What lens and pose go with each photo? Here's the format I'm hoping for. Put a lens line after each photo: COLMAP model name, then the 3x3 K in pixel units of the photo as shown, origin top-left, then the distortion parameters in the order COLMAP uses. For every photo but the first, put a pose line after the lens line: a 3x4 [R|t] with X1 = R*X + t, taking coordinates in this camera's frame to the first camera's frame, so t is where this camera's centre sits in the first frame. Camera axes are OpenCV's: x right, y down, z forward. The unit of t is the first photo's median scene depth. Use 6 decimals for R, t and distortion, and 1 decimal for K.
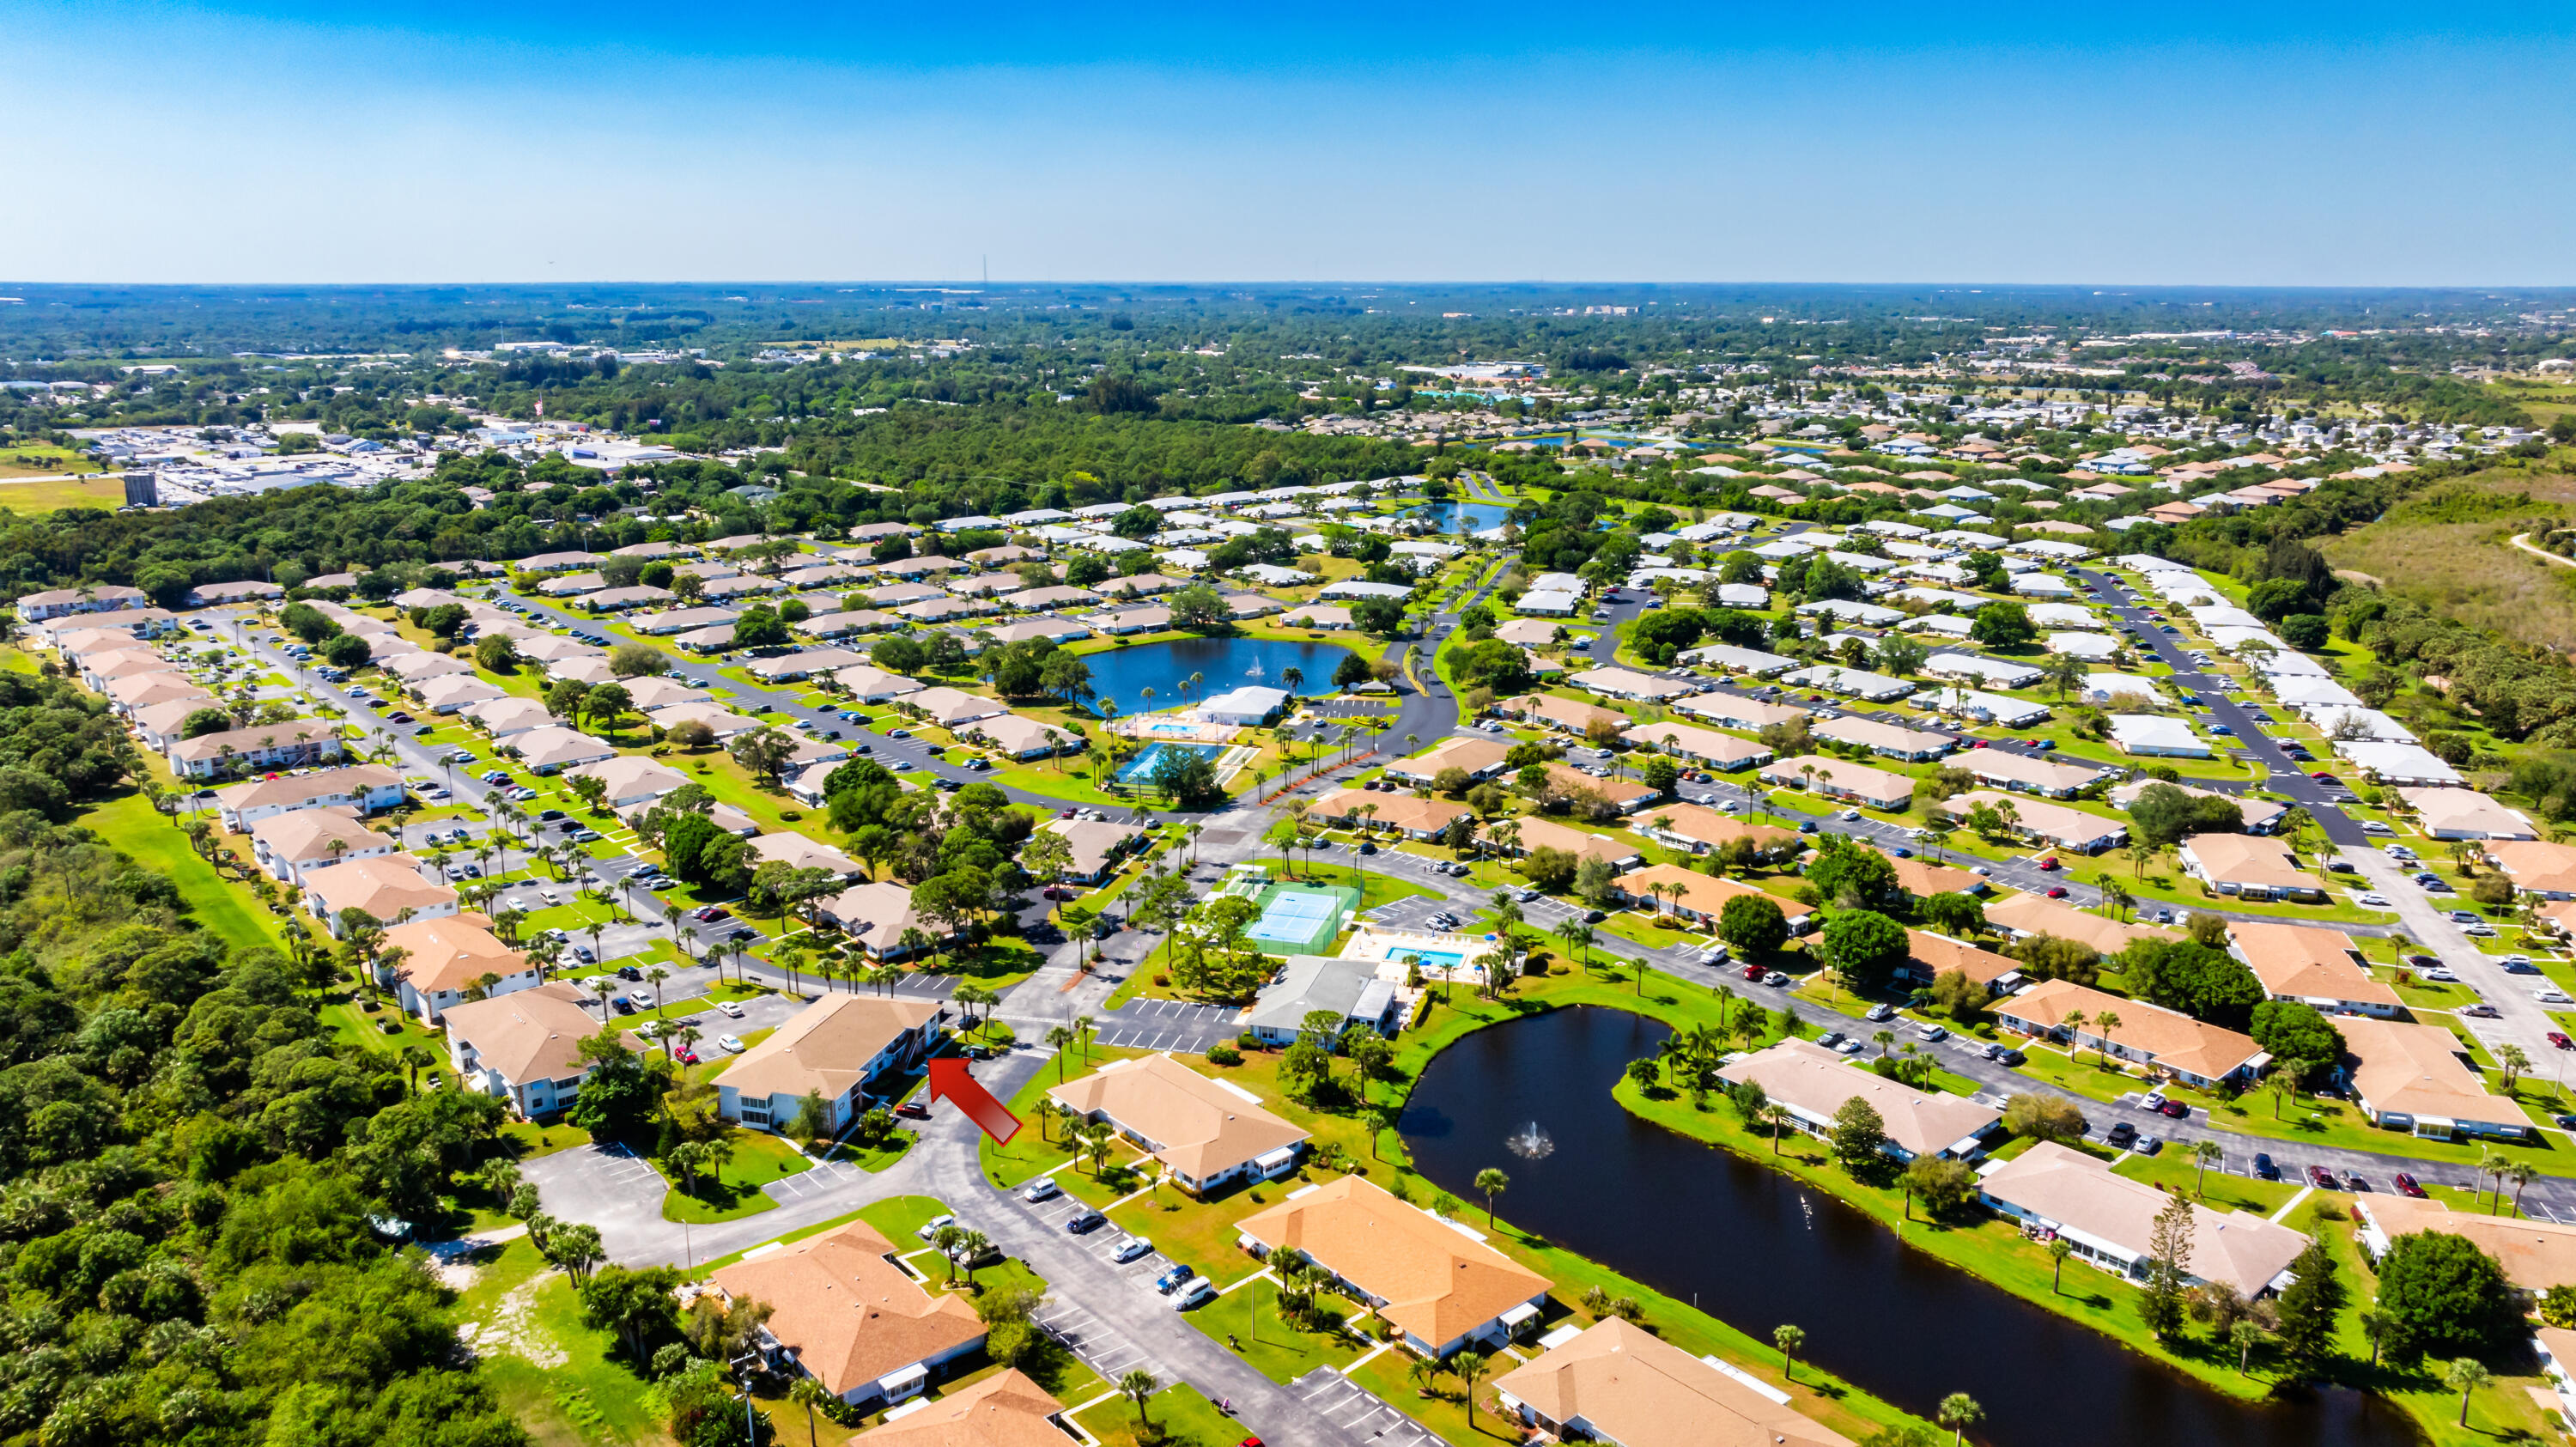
lens RADIAL K [[1810.4, 0, 1288.0], [0, 1810.4, 723.5], [0, 0, 1]] dist [-0.020220, 0.003759]
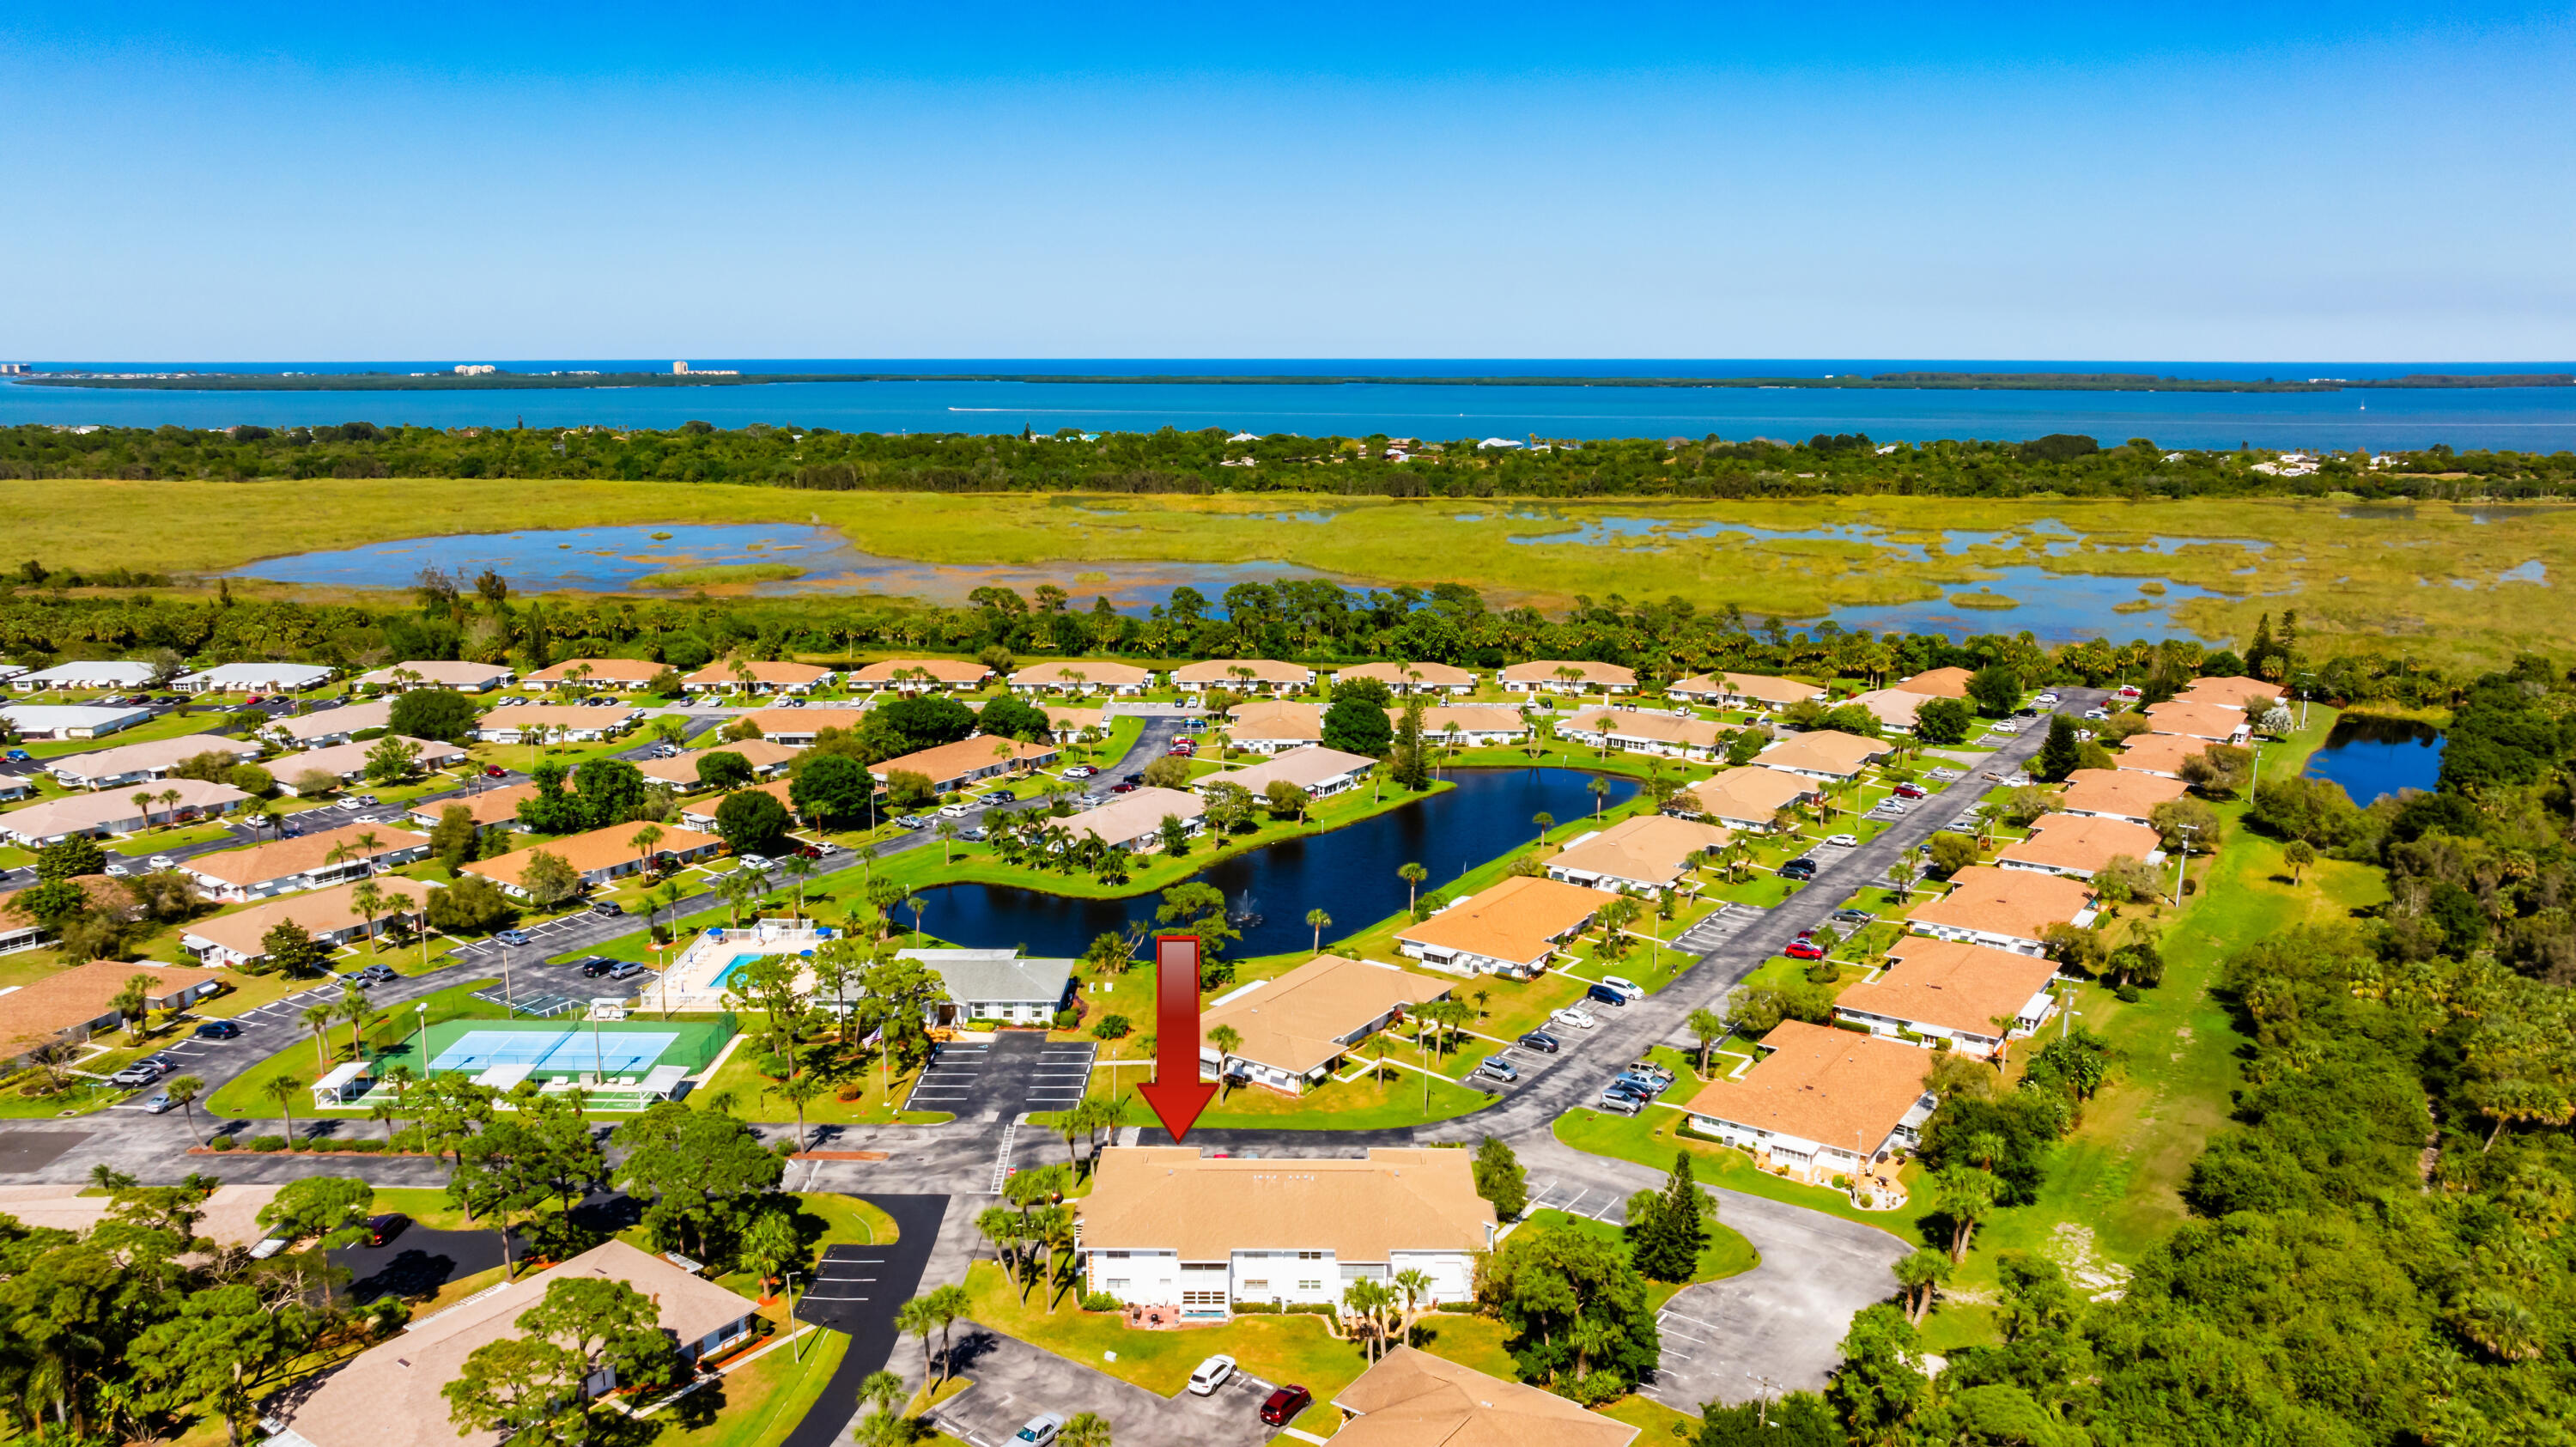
lens RADIAL K [[1810.4, 0, 1288.0], [0, 1810.4, 723.5], [0, 0, 1]] dist [-0.020220, 0.003759]
pose [[-0.250355, -0.202858, 0.946663, -0.702274], [0.227073, 0.938224, 0.261101, -0.119353], [-0.941148, 0.280330, -0.188826, 0.928562]]
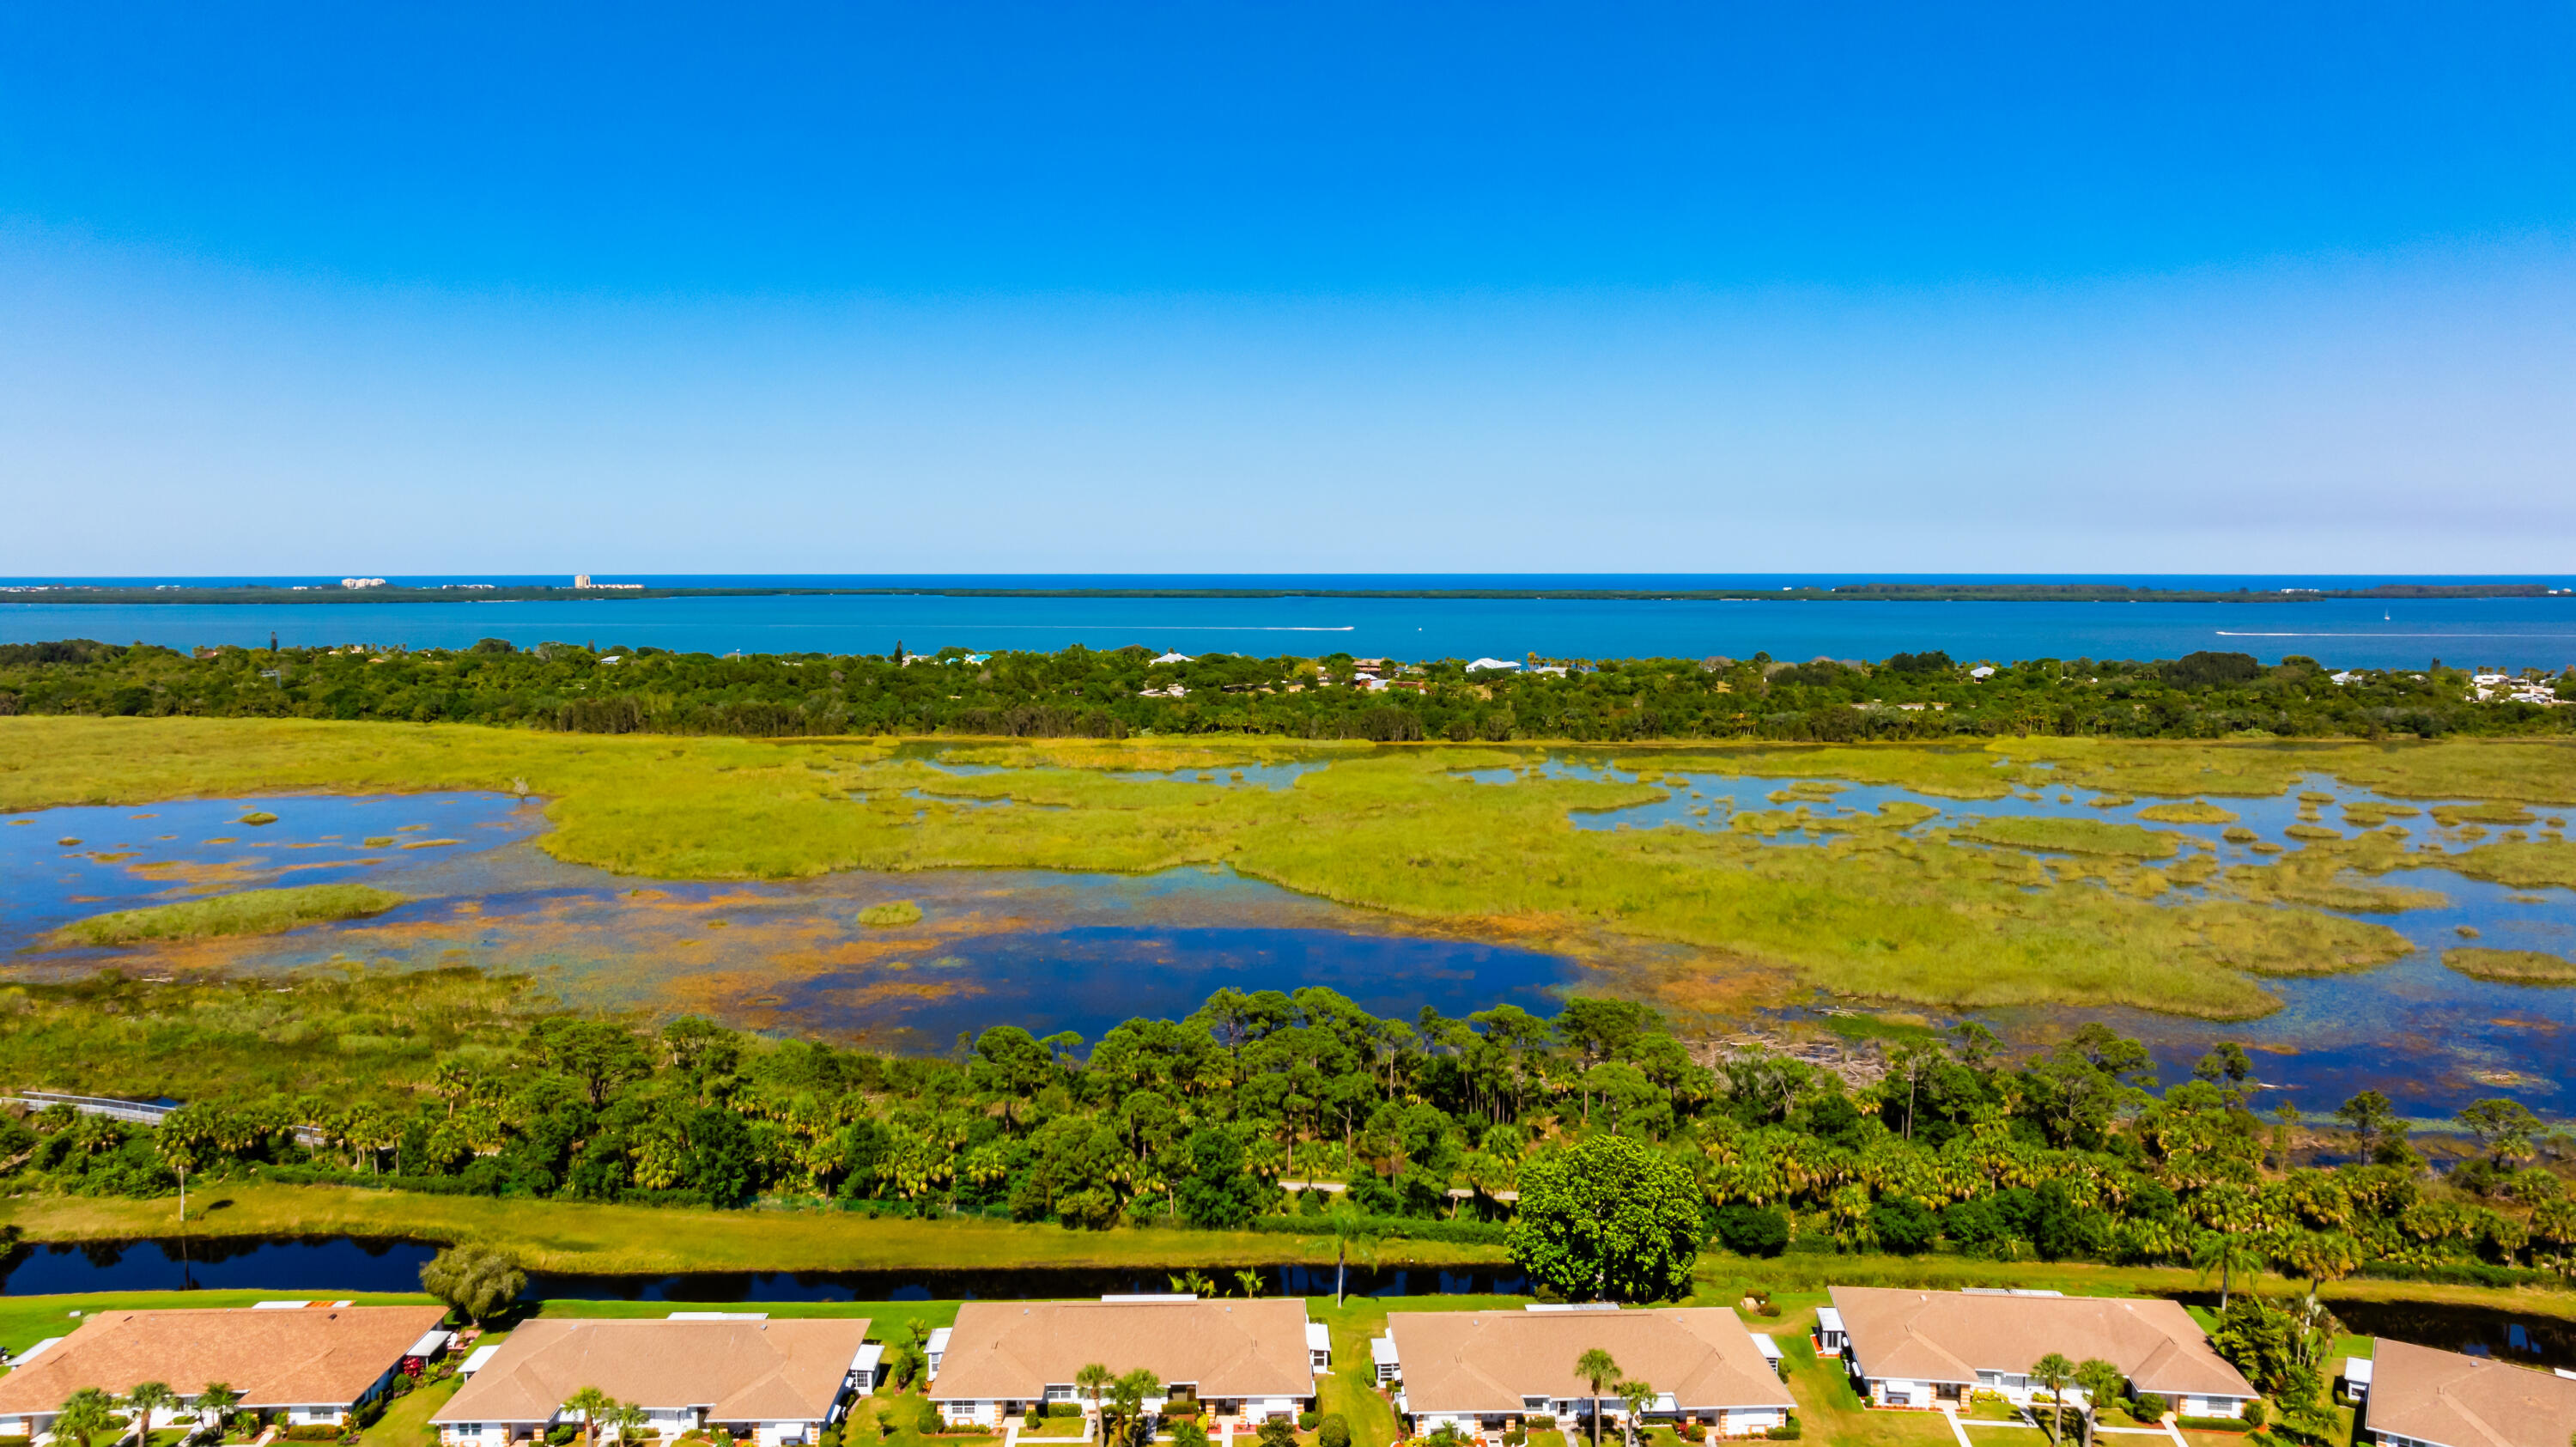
lens RADIAL K [[1810.4, 0, 1288.0], [0, 1810.4, 723.5], [0, 0, 1]] dist [-0.020220, 0.003759]
pose [[-0.284869, -0.089877, 0.954344, 0.189962], [0.225428, 0.961391, 0.157830, -0.030663], [-0.931682, 0.260097, -0.253610, 0.721027]]
